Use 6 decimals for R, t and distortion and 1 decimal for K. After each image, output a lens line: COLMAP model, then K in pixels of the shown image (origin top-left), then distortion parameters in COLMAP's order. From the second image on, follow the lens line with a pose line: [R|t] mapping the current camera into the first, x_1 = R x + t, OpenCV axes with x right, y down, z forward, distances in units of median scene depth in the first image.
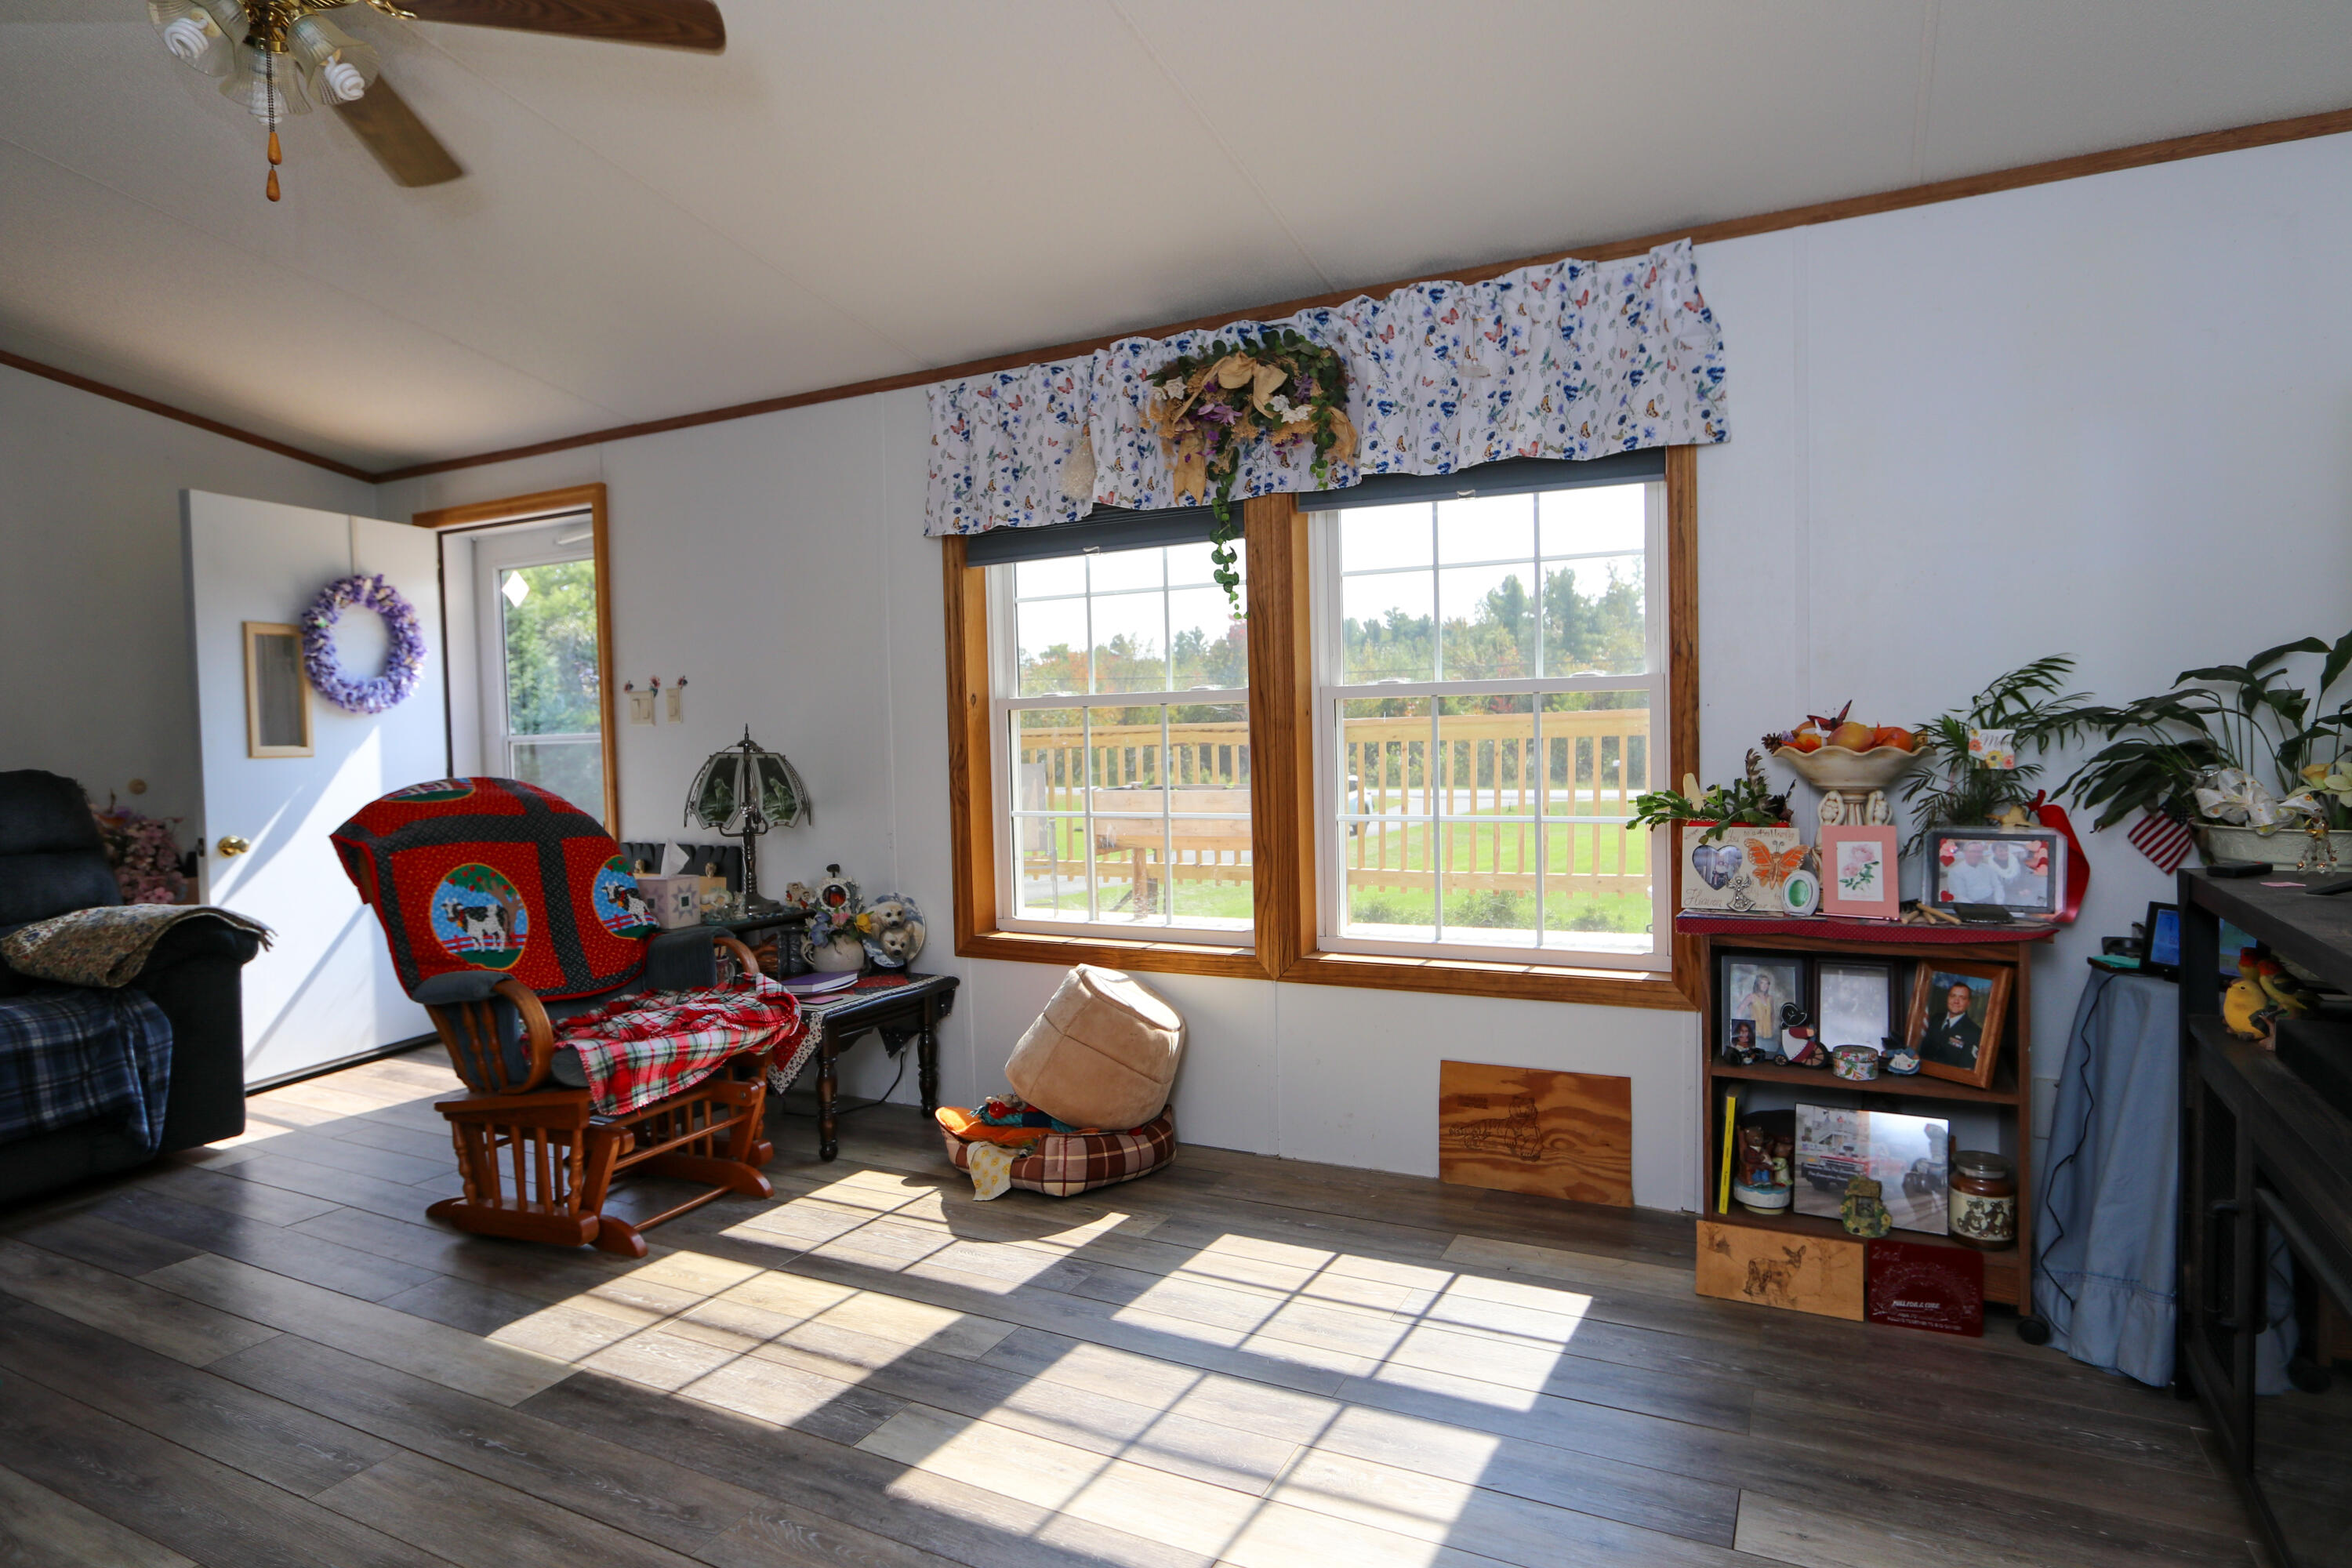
lens RADIAL K [[1272.3, 0, 1147.0], [0, 1272.3, 774.4], [0, 0, 1]] dist [0.001094, 0.000321]
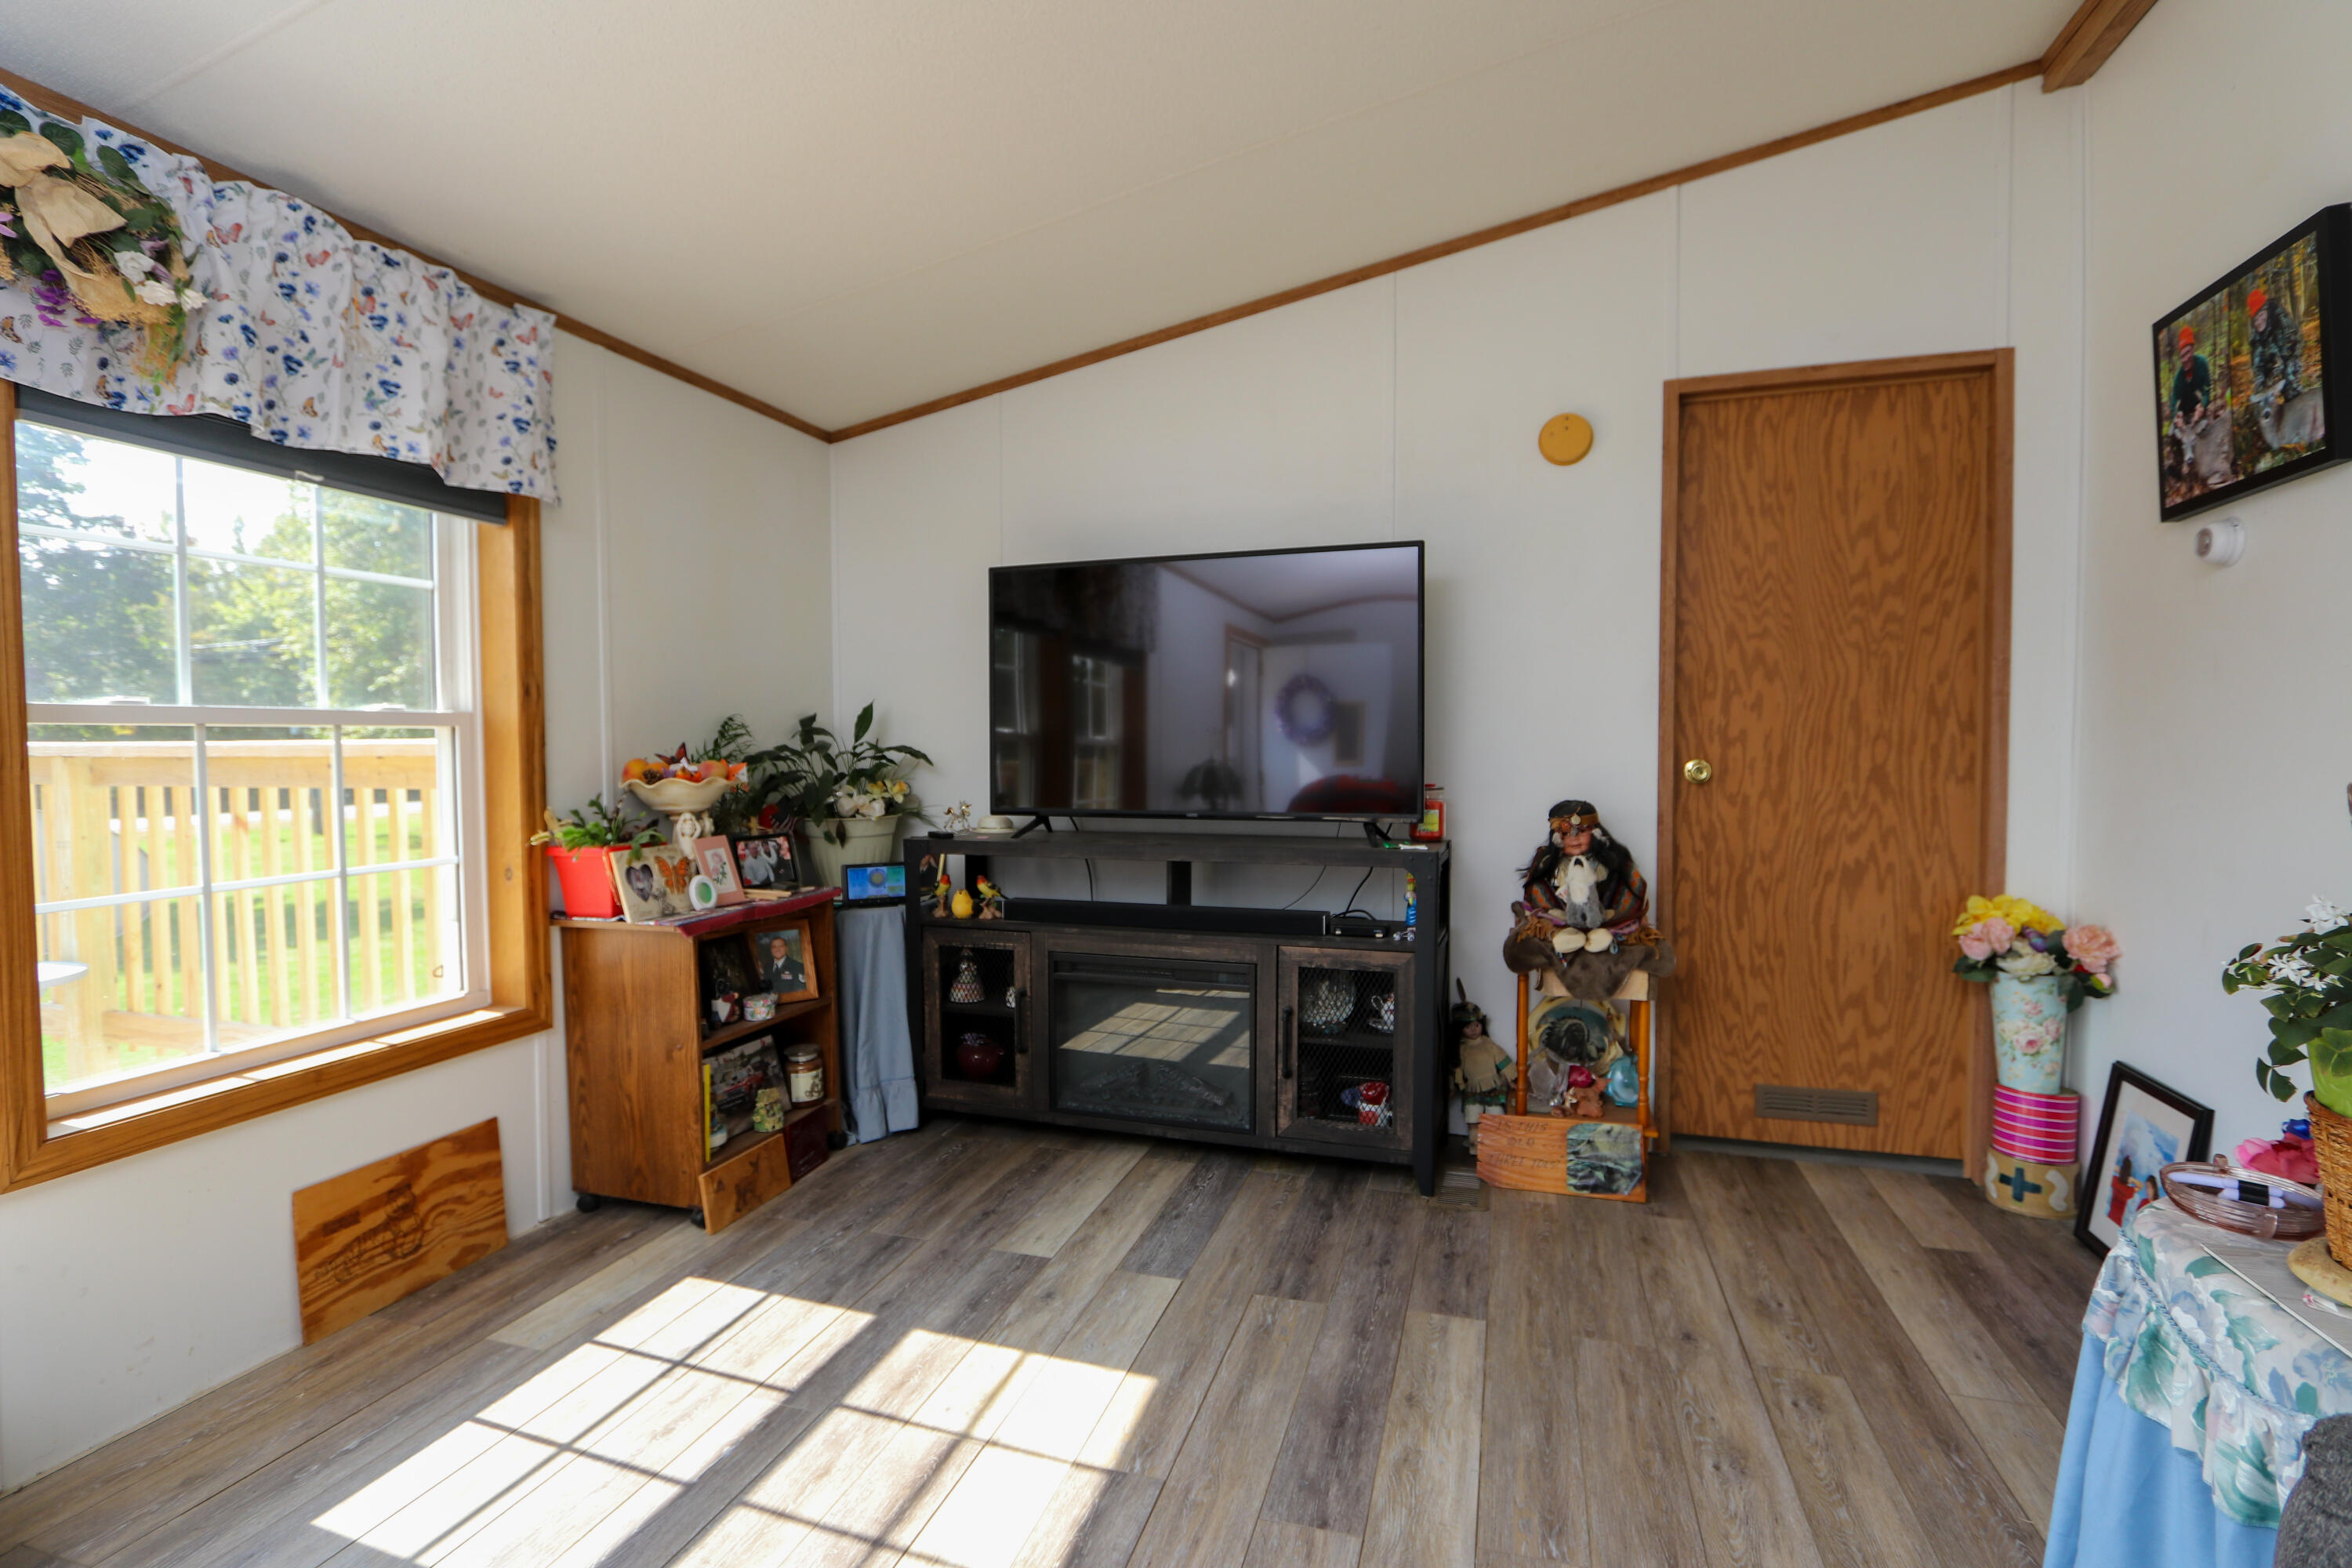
lens RADIAL K [[1103.6, 0, 1170.9], [0, 1103.6, 782.4], [0, 0, 1]] dist [-0.015510, 0.001006]
pose [[-0.172690, -0.013093, 0.984889, -0.668753], [0.050454, 0.998481, 0.022121, -0.018355], [-0.983683, 0.053512, -0.171767, 0.743786]]
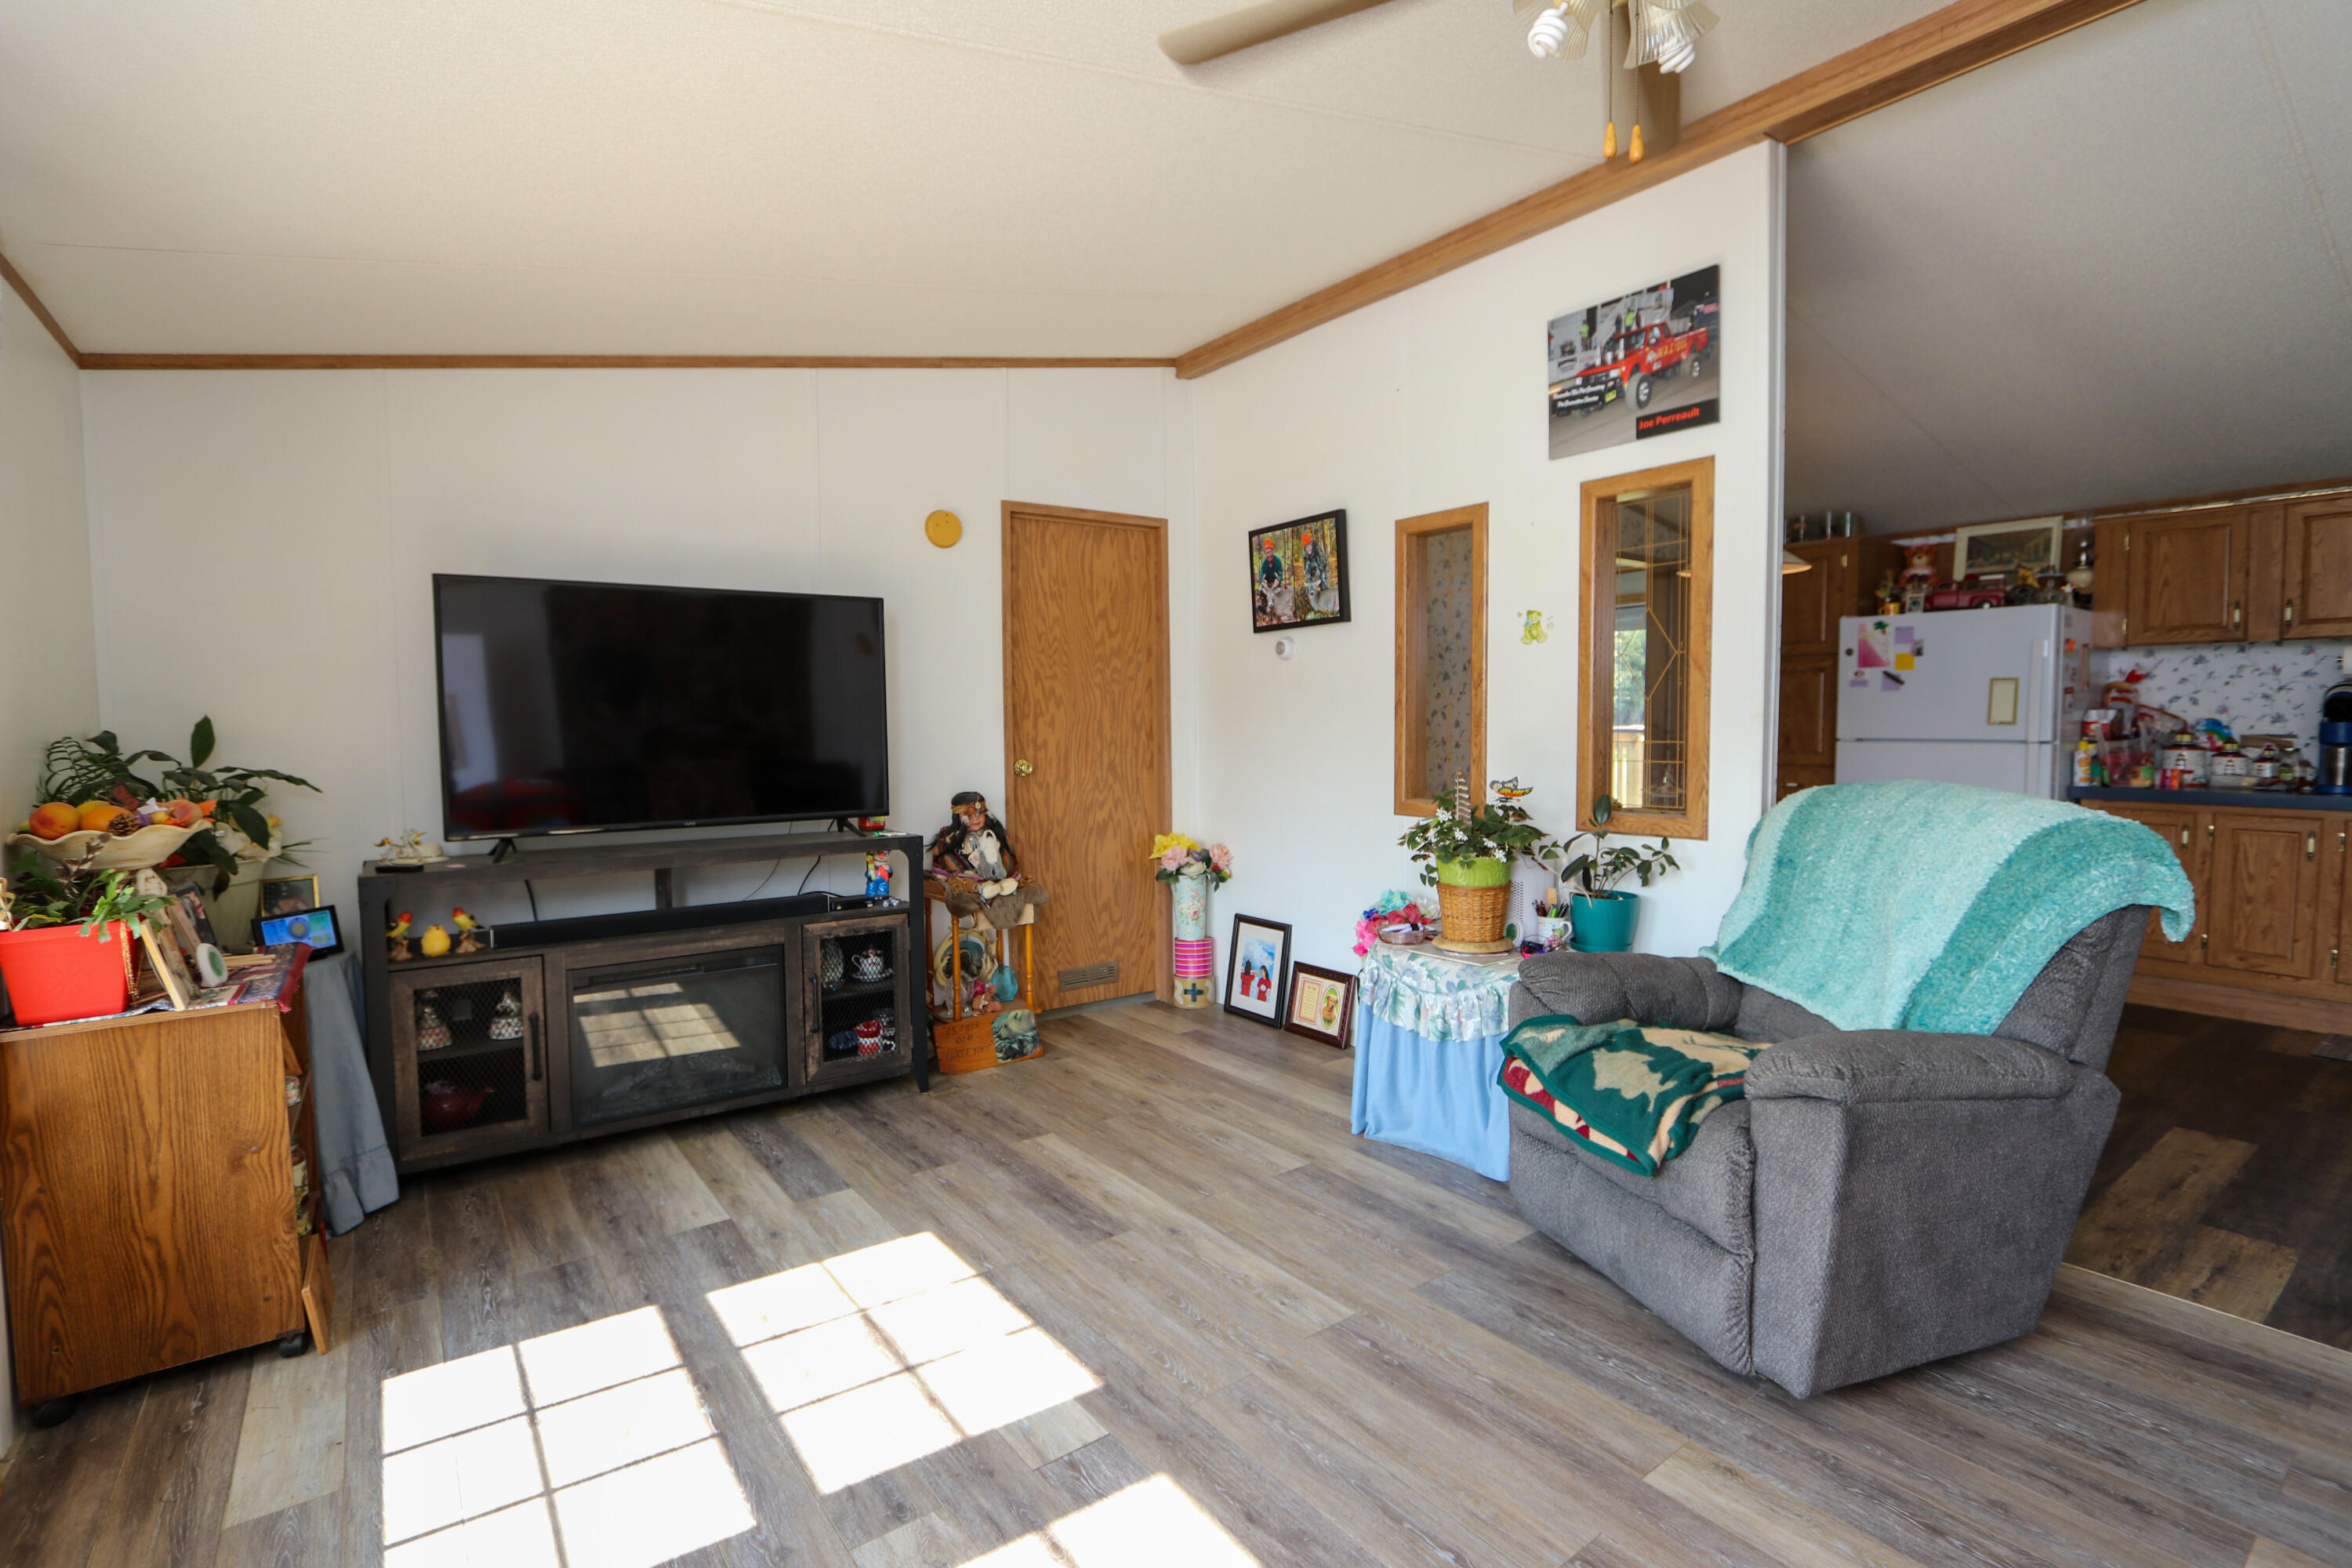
lens RADIAL K [[1103.6, 0, 1170.9], [0, 1103.6, 782.4], [0, 0, 1]] dist [-0.015510, 0.001006]
pose [[-0.898832, 0.007721, 0.438225, -0.579577], [0.049372, 0.995265, 0.083731, -0.089317], [-0.435503, 0.096897, -0.894957, 1.468824]]
